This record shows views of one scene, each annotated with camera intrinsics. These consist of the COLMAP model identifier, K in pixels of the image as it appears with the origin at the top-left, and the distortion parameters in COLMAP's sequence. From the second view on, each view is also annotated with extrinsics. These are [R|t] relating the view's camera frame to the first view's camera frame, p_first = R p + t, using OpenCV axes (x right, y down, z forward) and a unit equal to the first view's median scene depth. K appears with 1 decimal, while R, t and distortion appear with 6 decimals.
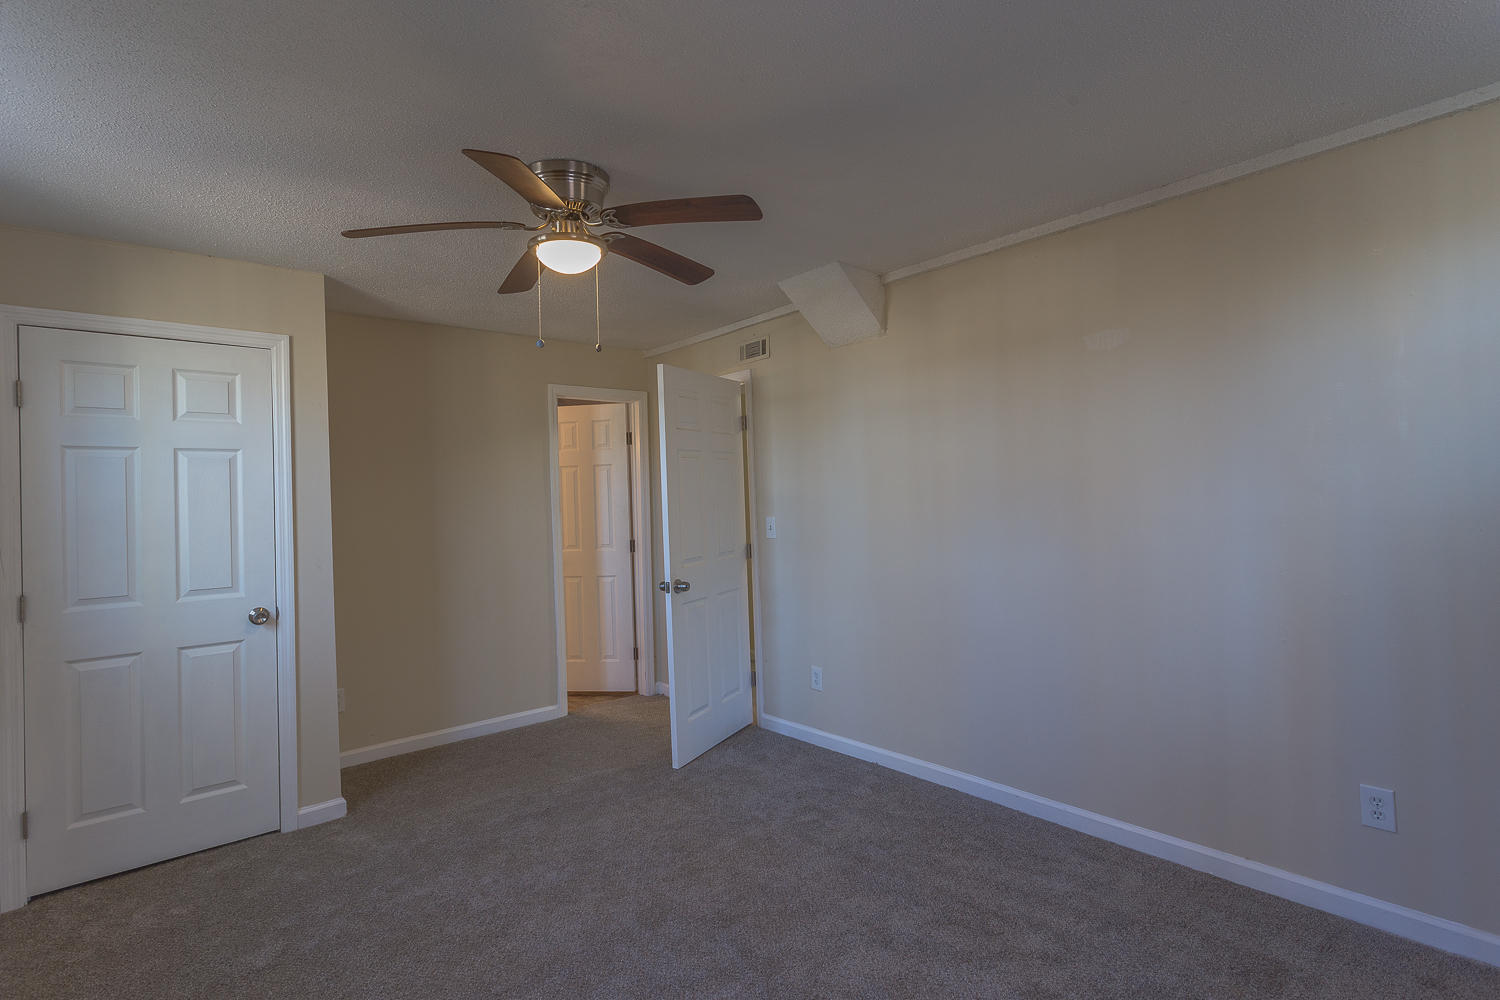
lens RADIAL K [[728.9, 0, 751.6], [0, 728.9, 494.6], [0, 0, 1]] dist [-0.000909, 0.003293]
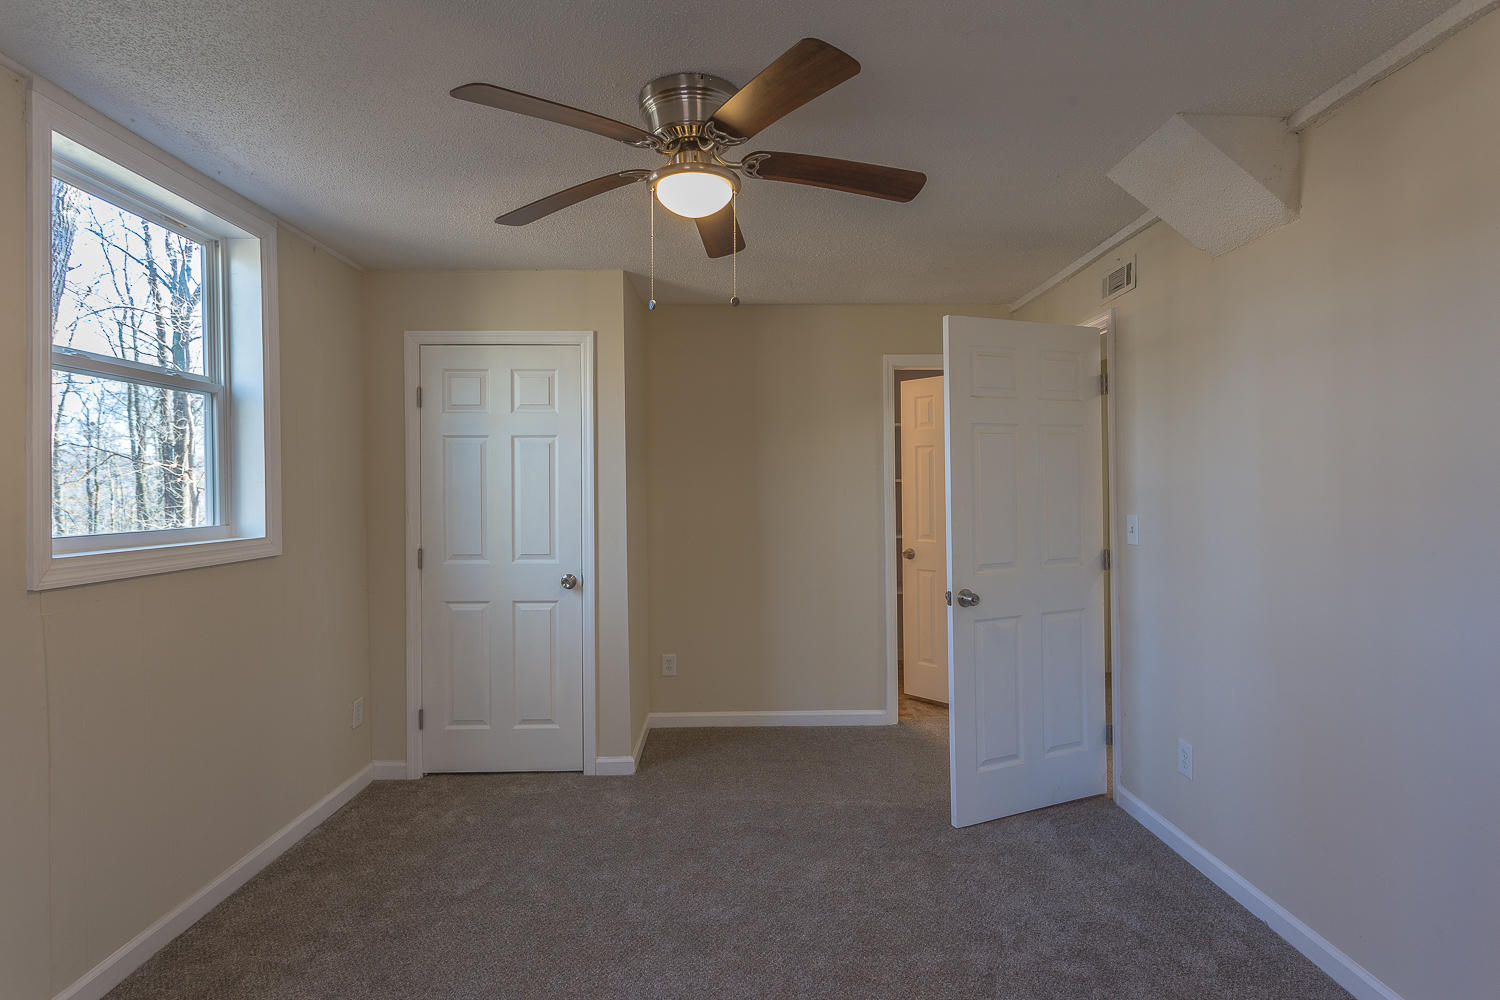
lens RADIAL K [[728.9, 0, 748.7], [0, 728.9, 494.2], [0, 0, 1]] dist [-0.000909, 0.003293]
pose [[0.770964, 0.030104, -0.636167, 0.247423], [-0.013507, 0.999430, 0.030924, -0.008265], [0.636736, -0.015248, 0.770931, 0.286404]]
